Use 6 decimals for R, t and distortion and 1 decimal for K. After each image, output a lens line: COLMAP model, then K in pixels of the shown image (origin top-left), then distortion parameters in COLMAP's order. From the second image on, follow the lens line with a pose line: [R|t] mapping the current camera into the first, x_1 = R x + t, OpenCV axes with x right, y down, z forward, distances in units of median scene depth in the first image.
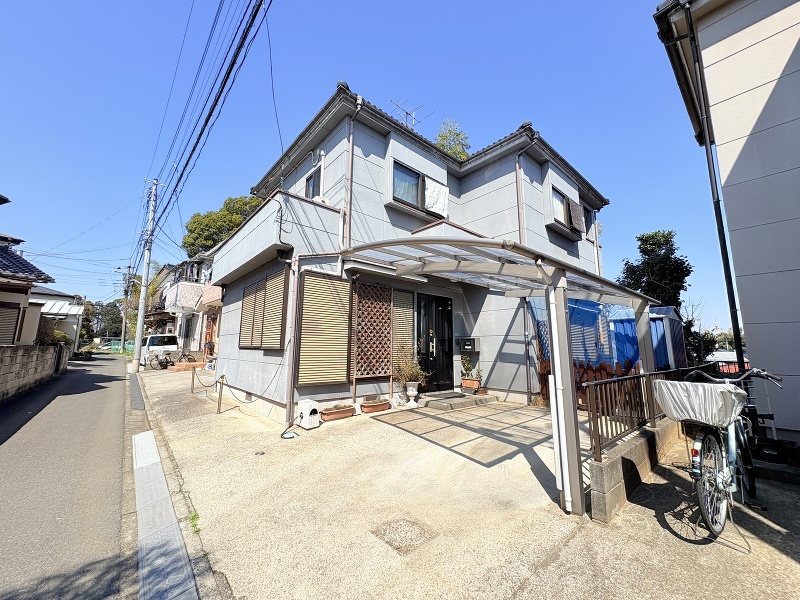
lens RADIAL K [[316.9, 0, 399.6], [0, 316.9, 297.8], [0, 0, 1]] dist [-0.000997, 0.000533]
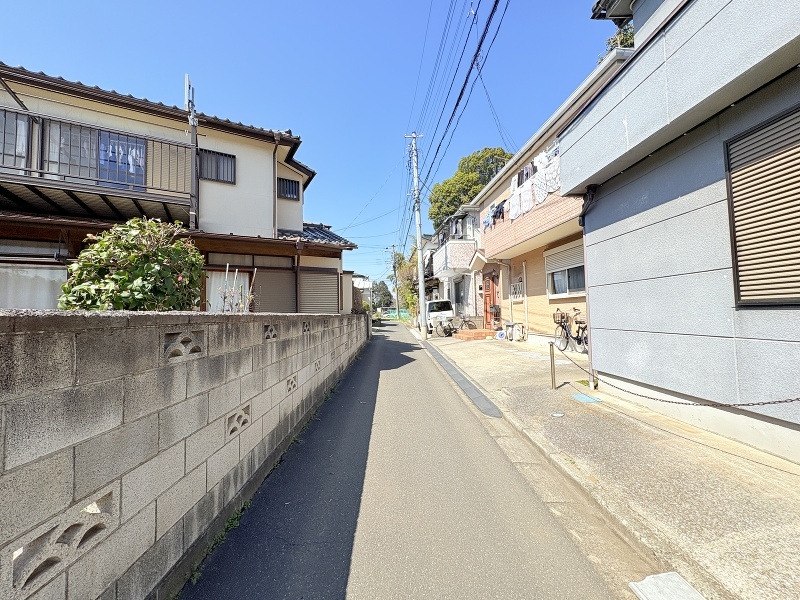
lens RADIAL K [[316.9, 0, 400.8], [0, 316.9, 297.9], [0, 0, 1]] dist [-0.000997, 0.000533]
pose [[0.776668, -0.056836, -0.627341, -0.674517], [0.127476, 0.989496, 0.068172, 0.085254], [0.616877, -0.132918, 0.775755, 0.544154]]
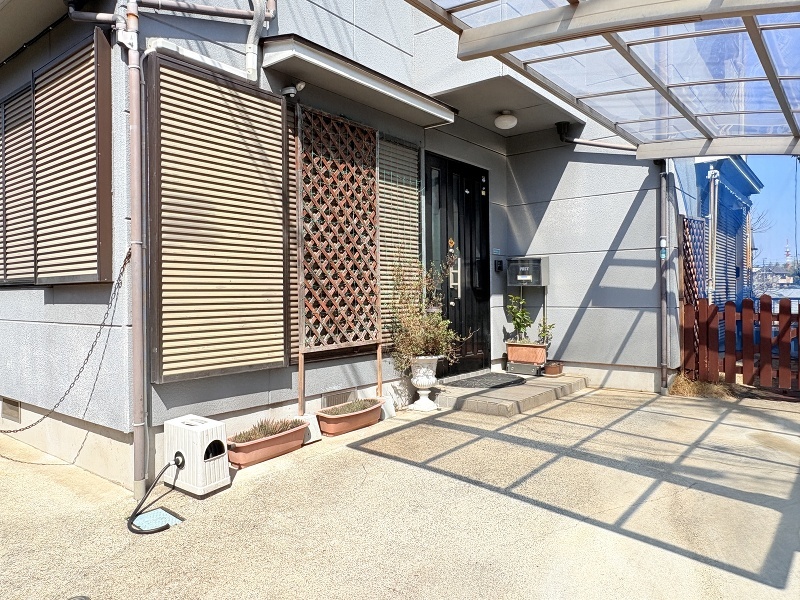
lens RADIAL K [[562.7, 0, 394.4], [0, 562.7, 295.1], [0, 0, 1]] dist [-0.006561, 0.005072]
pose [[0.984347, -0.020397, 0.175057, -0.140844], [-0.008105, 0.986990, 0.160579, 0.063675], [-0.176055, -0.159484, 0.971375, 0.289907]]
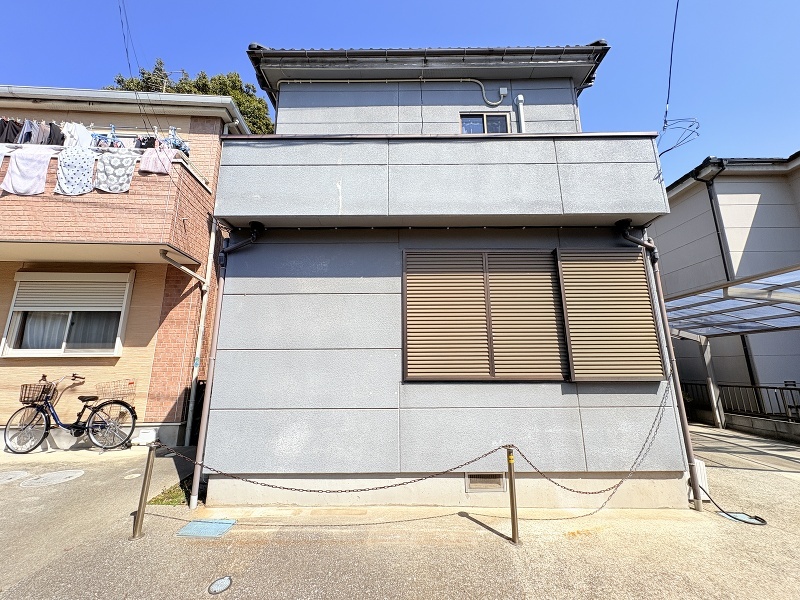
lens RADIAL K [[316.9, 0, 398.2], [0, 316.9, 298.1], [0, 0, 1]] dist [-0.000997, 0.000533]
pose [[0.663558, 0.147512, 0.733438, -1.004426], [-0.108359, 0.988981, -0.100873, 0.102197], [-0.740236, -0.012540, 0.672230, 0.816199]]
